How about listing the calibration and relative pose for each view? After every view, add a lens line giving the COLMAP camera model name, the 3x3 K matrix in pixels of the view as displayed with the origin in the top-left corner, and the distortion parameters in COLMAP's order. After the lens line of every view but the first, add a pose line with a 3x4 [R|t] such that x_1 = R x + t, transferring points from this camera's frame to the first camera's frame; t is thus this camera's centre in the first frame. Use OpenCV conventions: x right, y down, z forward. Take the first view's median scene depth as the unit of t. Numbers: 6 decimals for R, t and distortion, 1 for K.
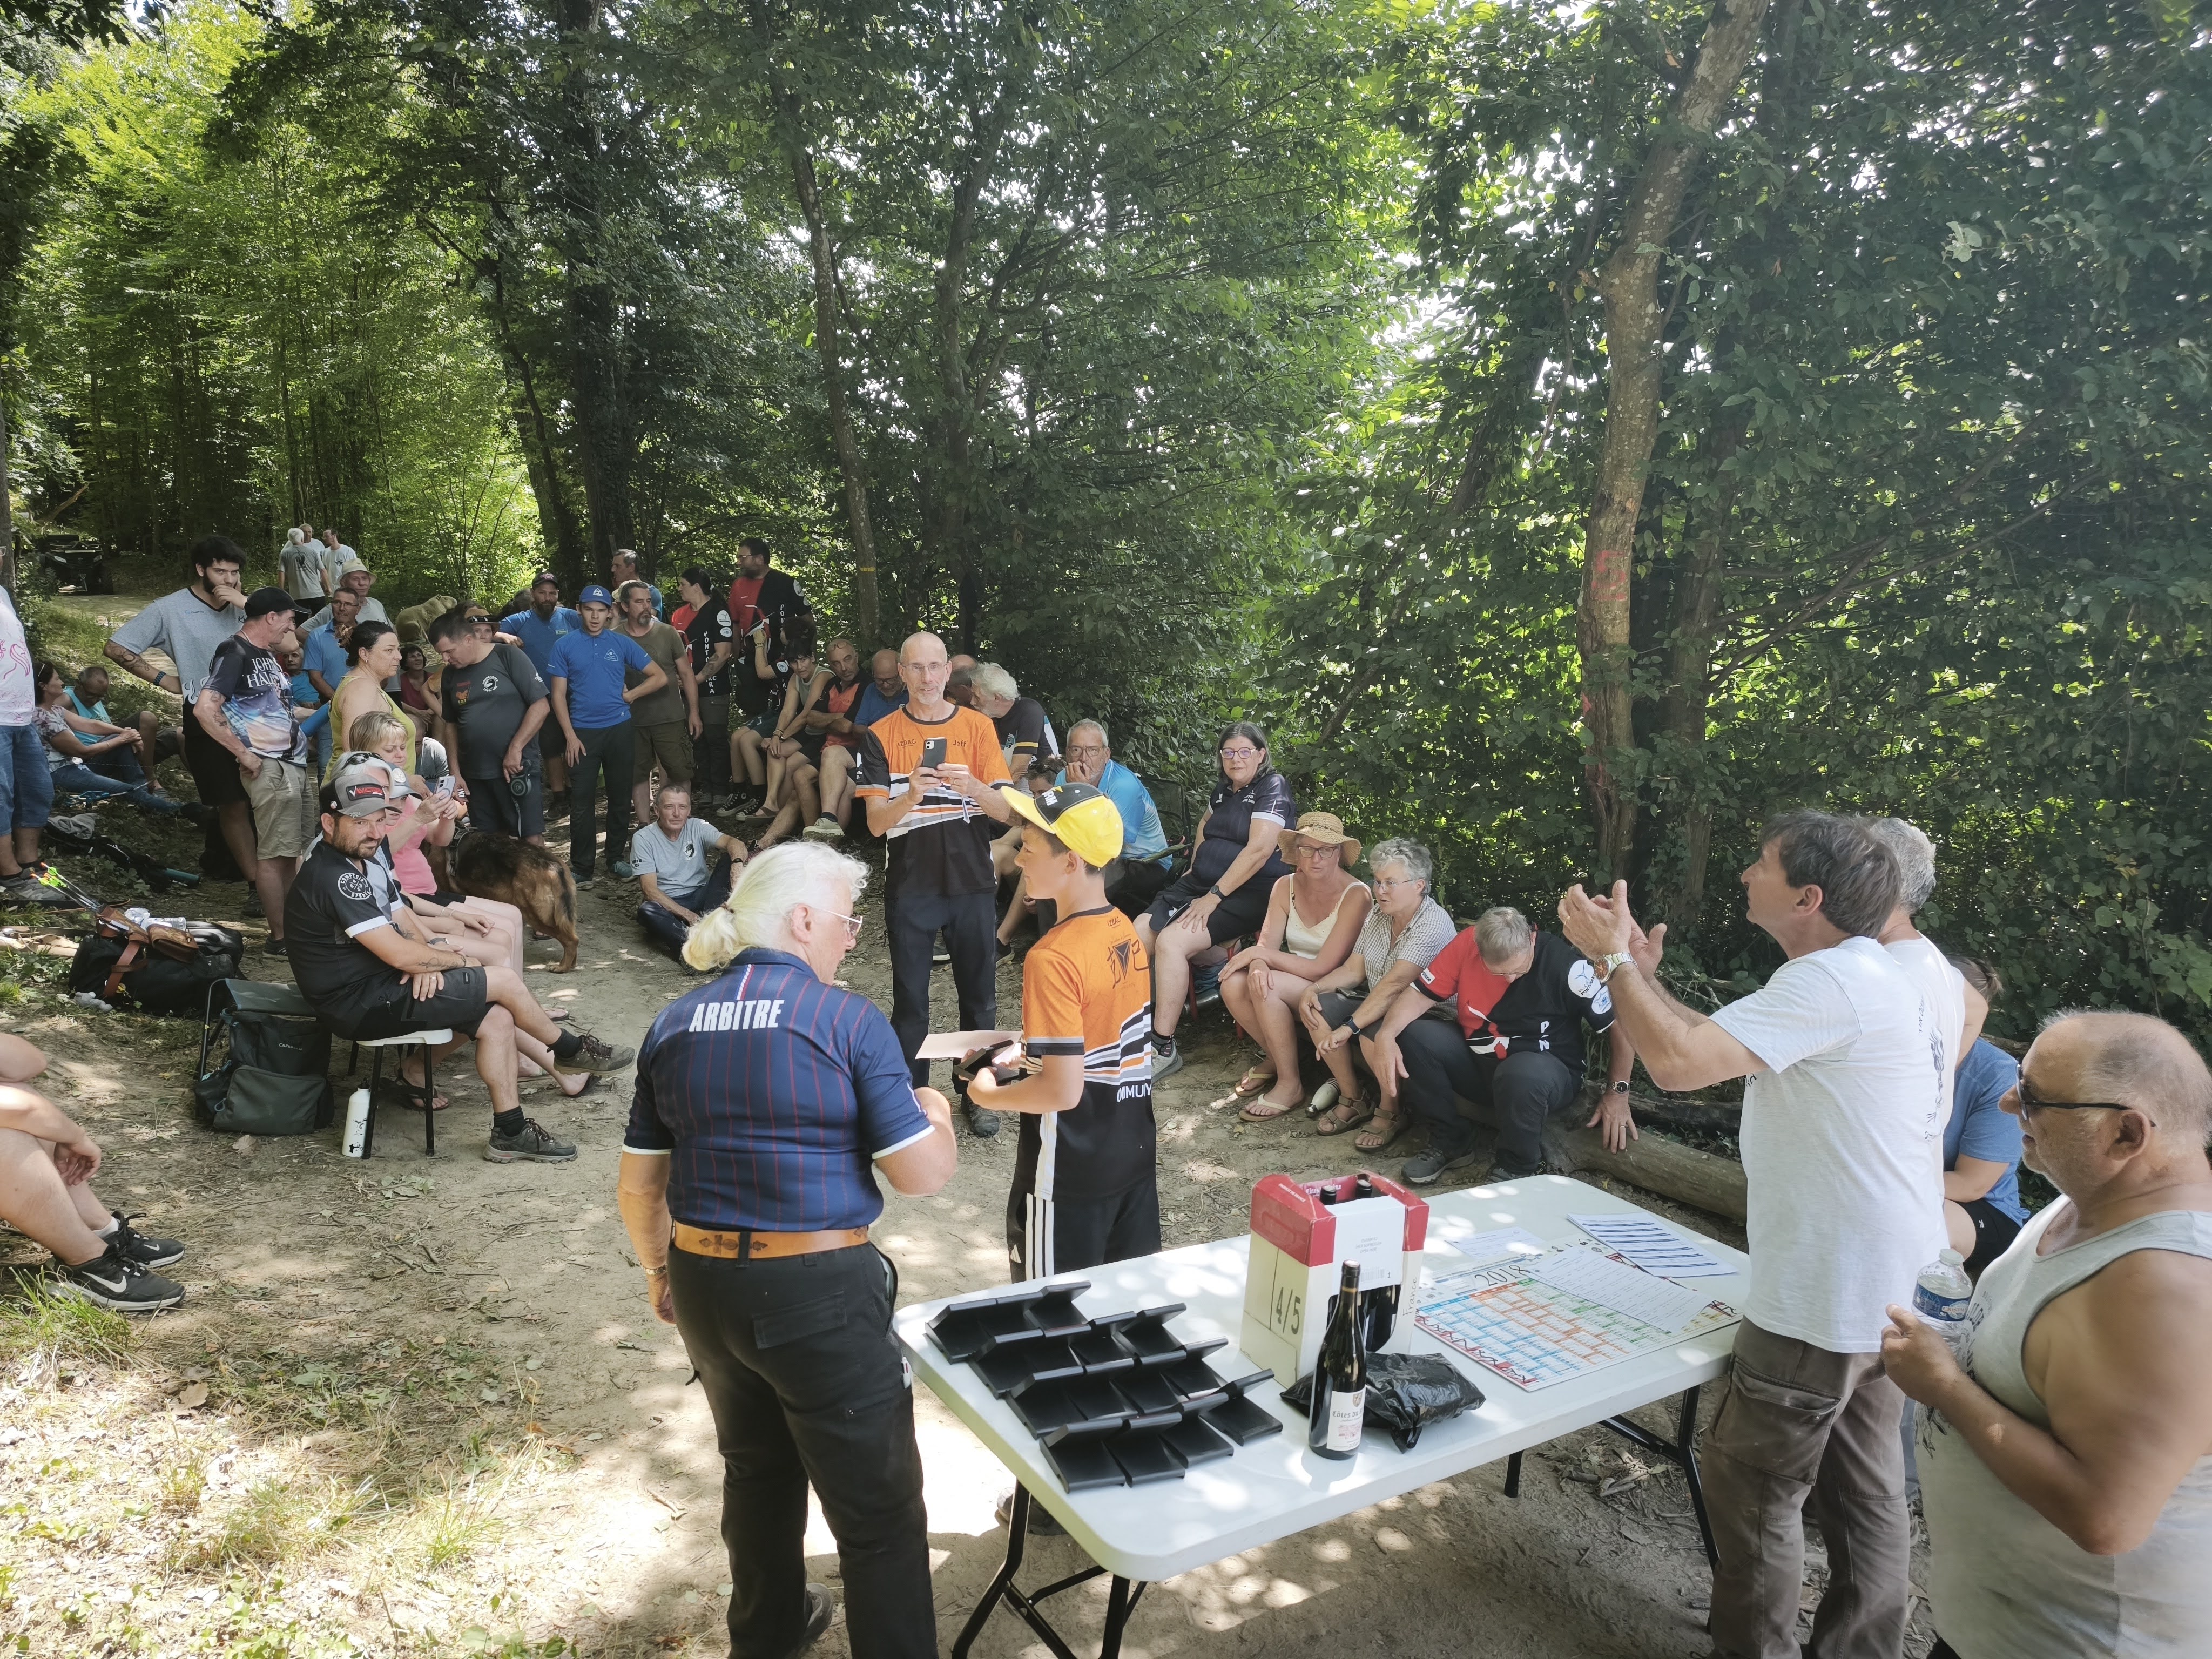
lens RADIAL K [[1485.6, 0, 1106.0], [0, 1485.6, 829.5], [0, 0, 1]] dist [0.020999, -0.029290]
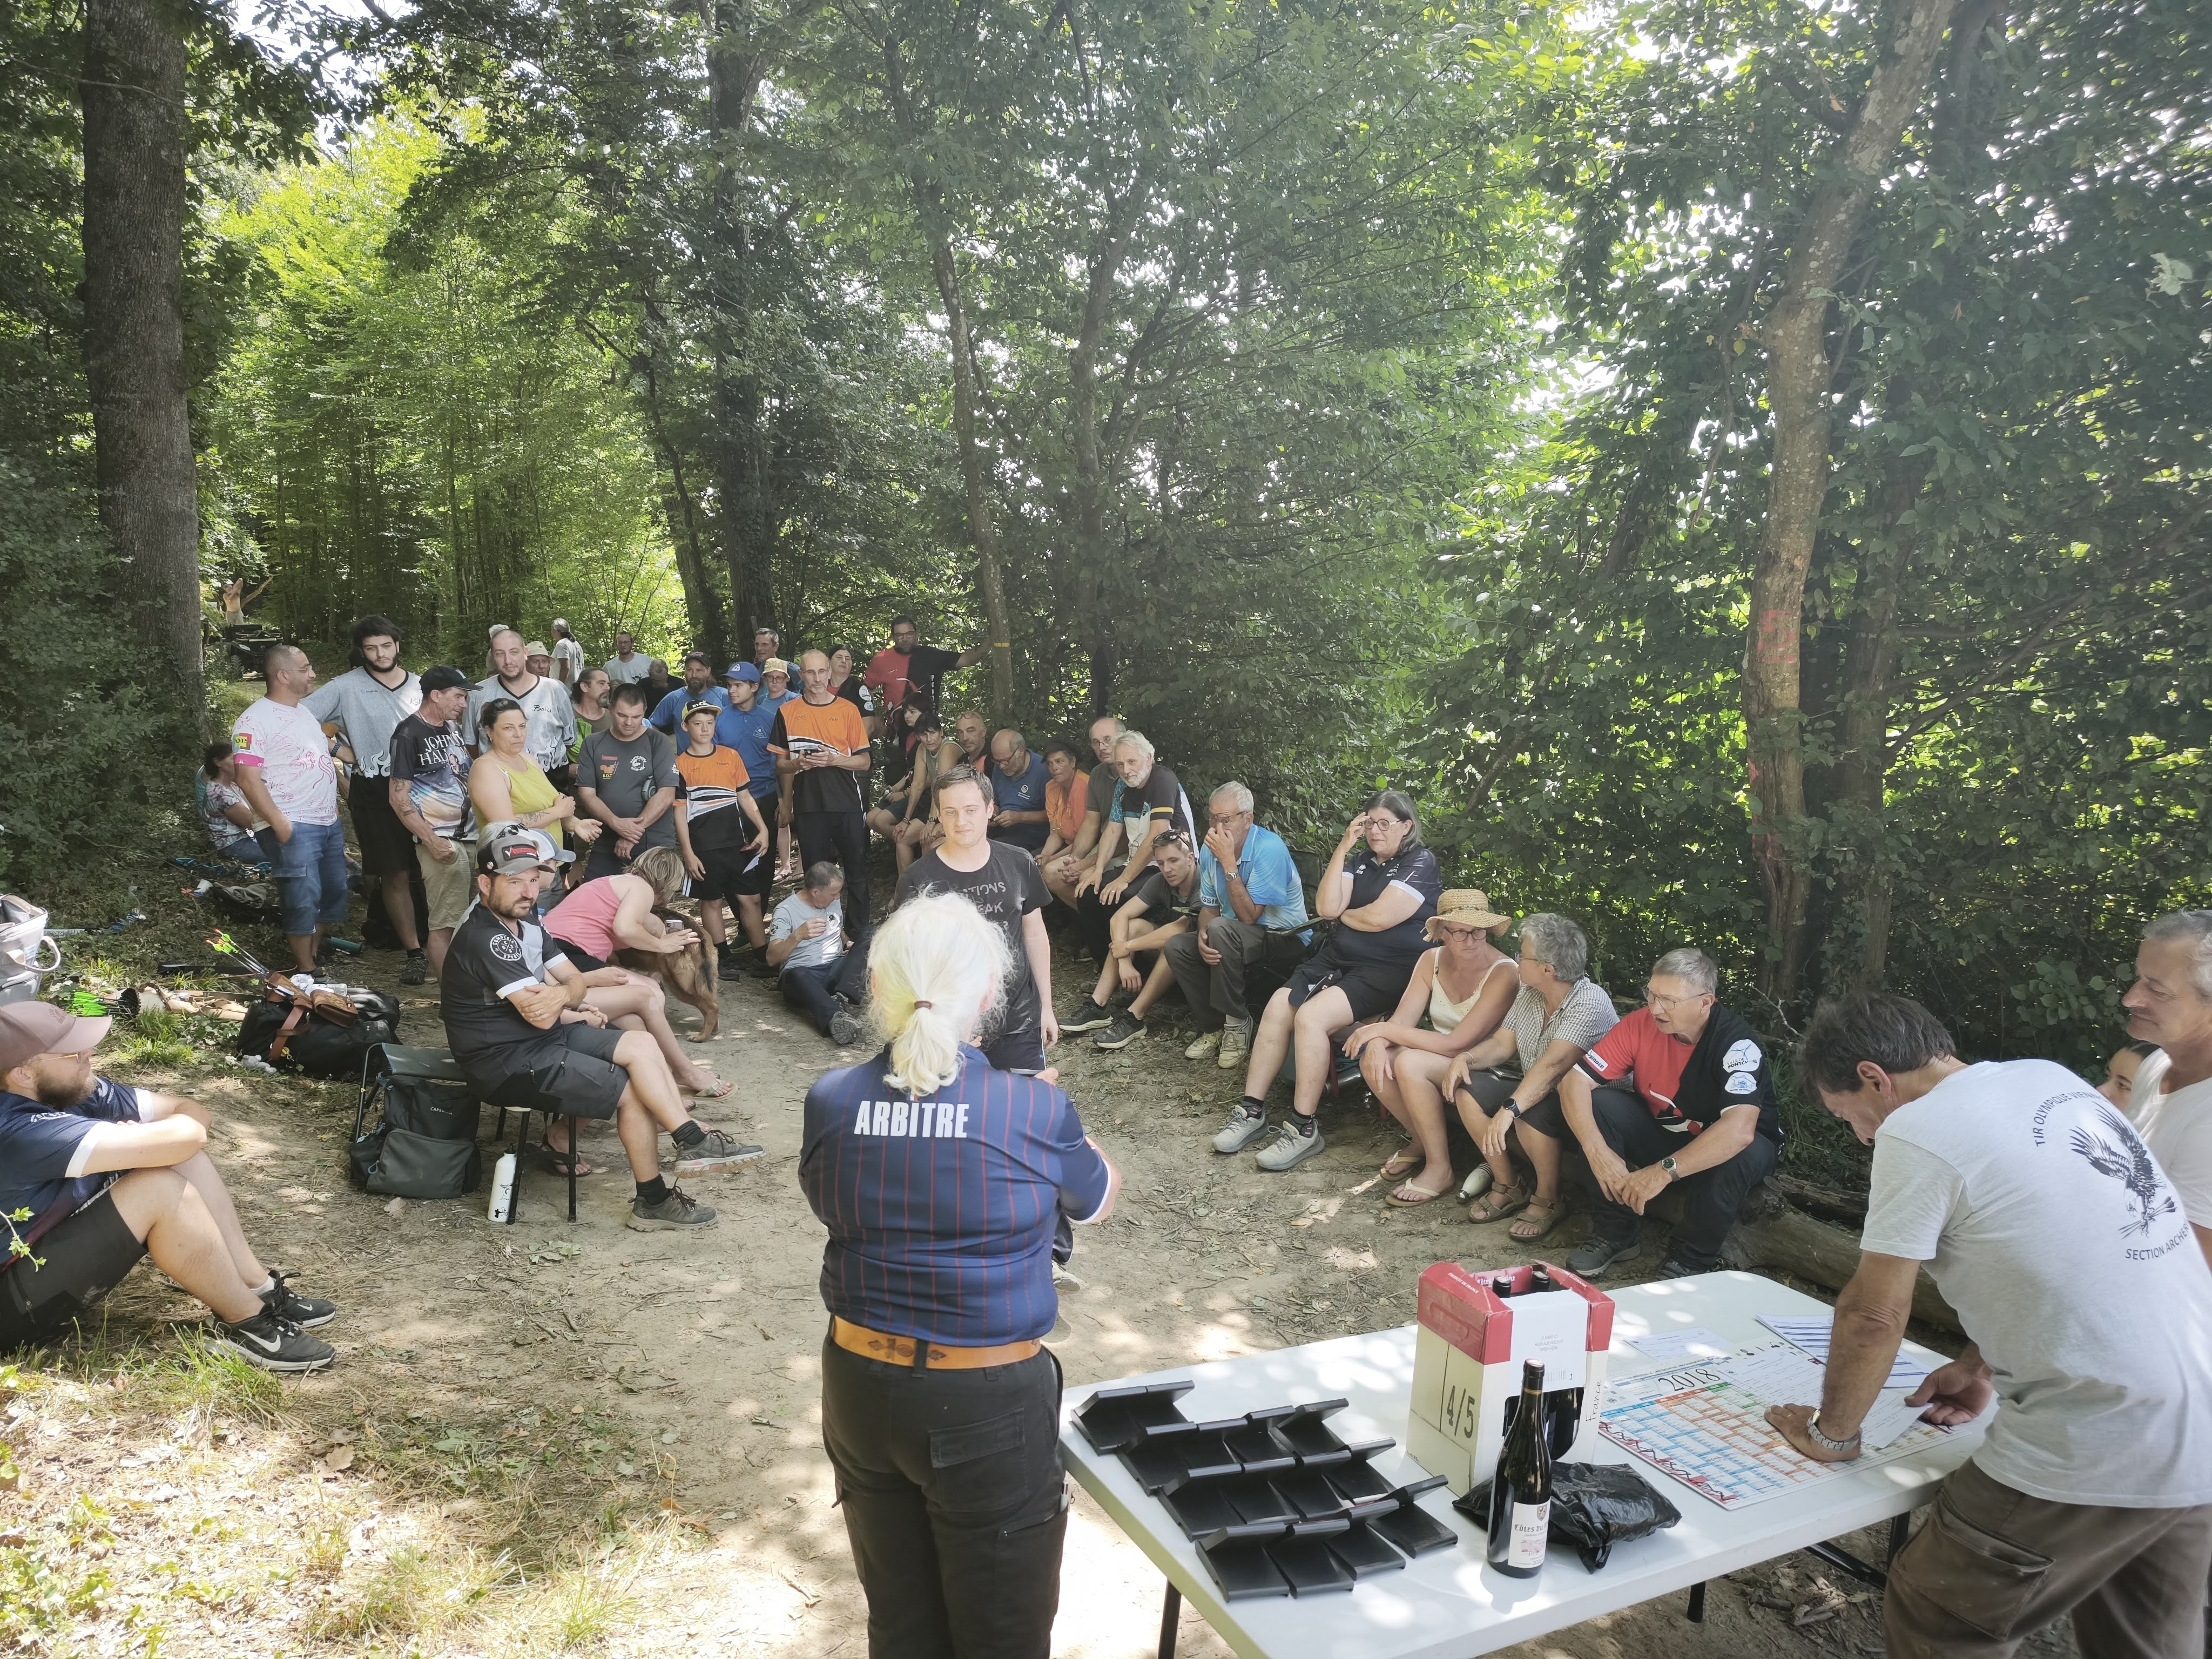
lens RADIAL K [[1472.8, 0, 1094.7], [0, 1472.8, 843.9], [0, 0, 1]] dist [0.021990, -0.033841]
pose [[0.996131, 0.000572, -0.087874, -0.012806], [-0.004562, 0.998967, -0.045213, 0.006350], [0.087758, 0.045439, 0.995105, 0.024397]]
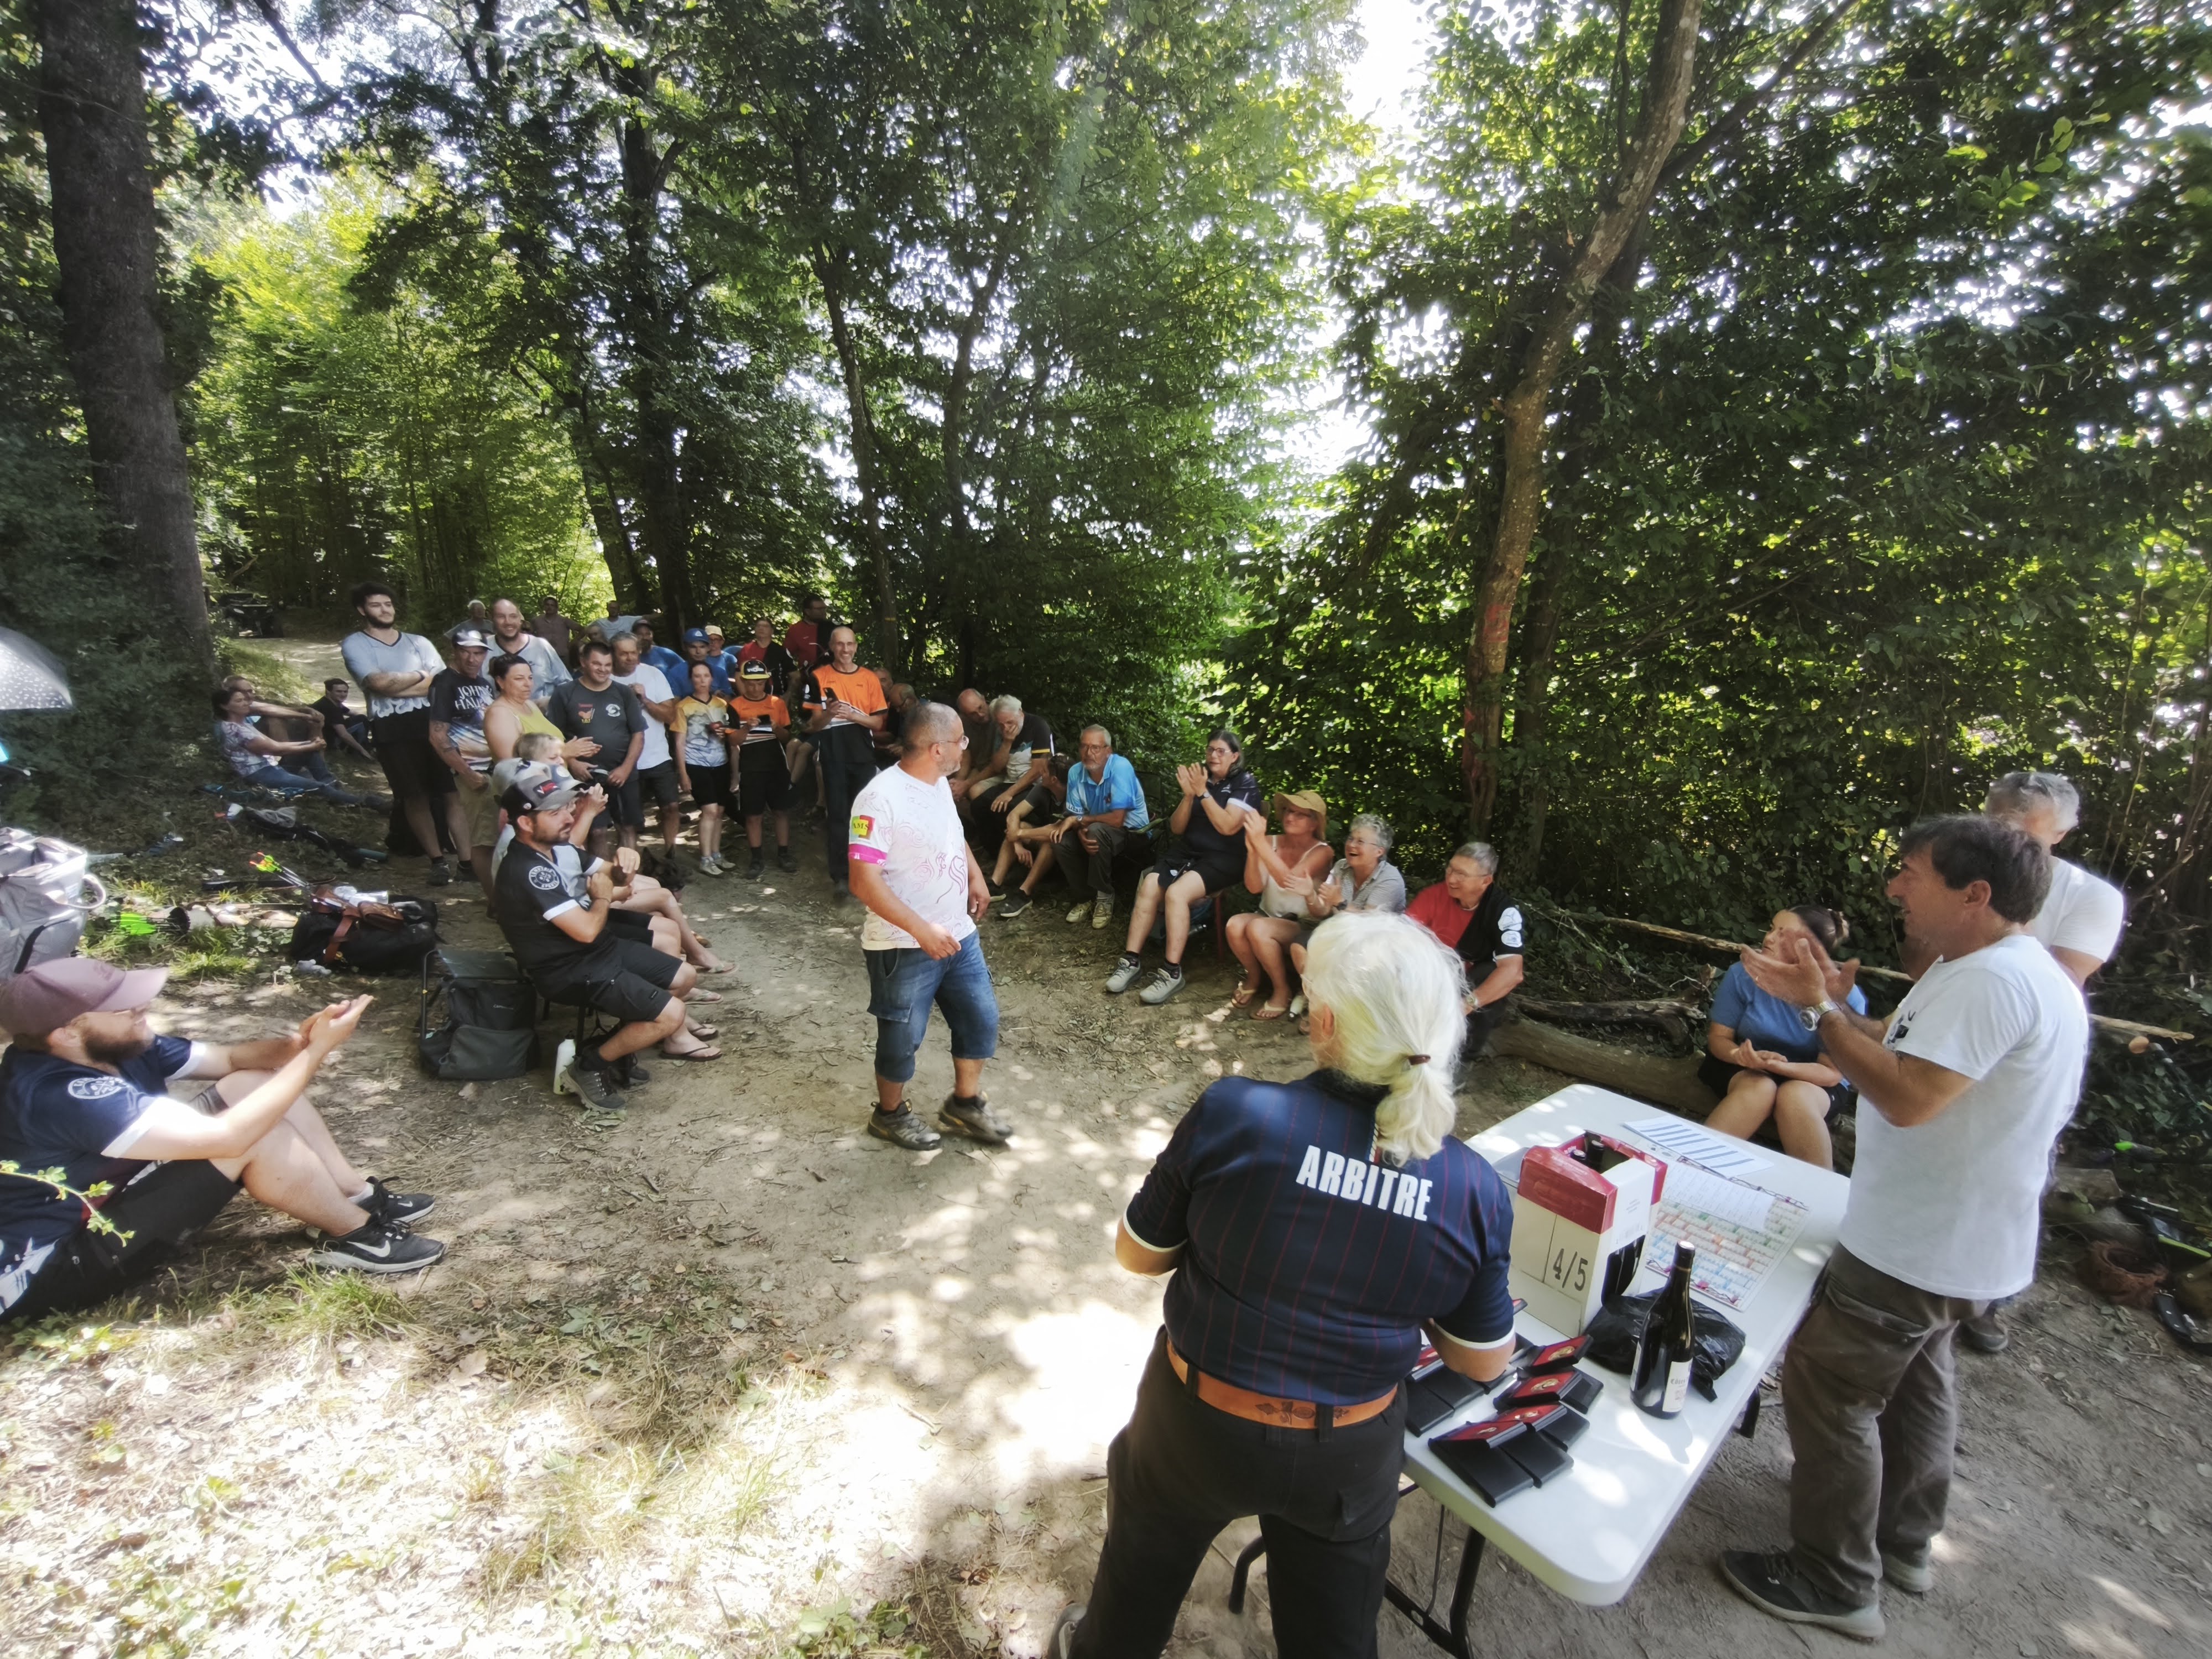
lens RADIAL K [[870.2, 0, 1020.9], [0, 870.2, 832.1], [0, 0, 1]] dist [0.002041, -0.005353]
pose [[0.991720, -0.017997, 0.127153, -0.190647], [0.011881, 0.998743, 0.048696, -0.020876], [-0.127870, -0.046782, 0.990687, 0.223633]]
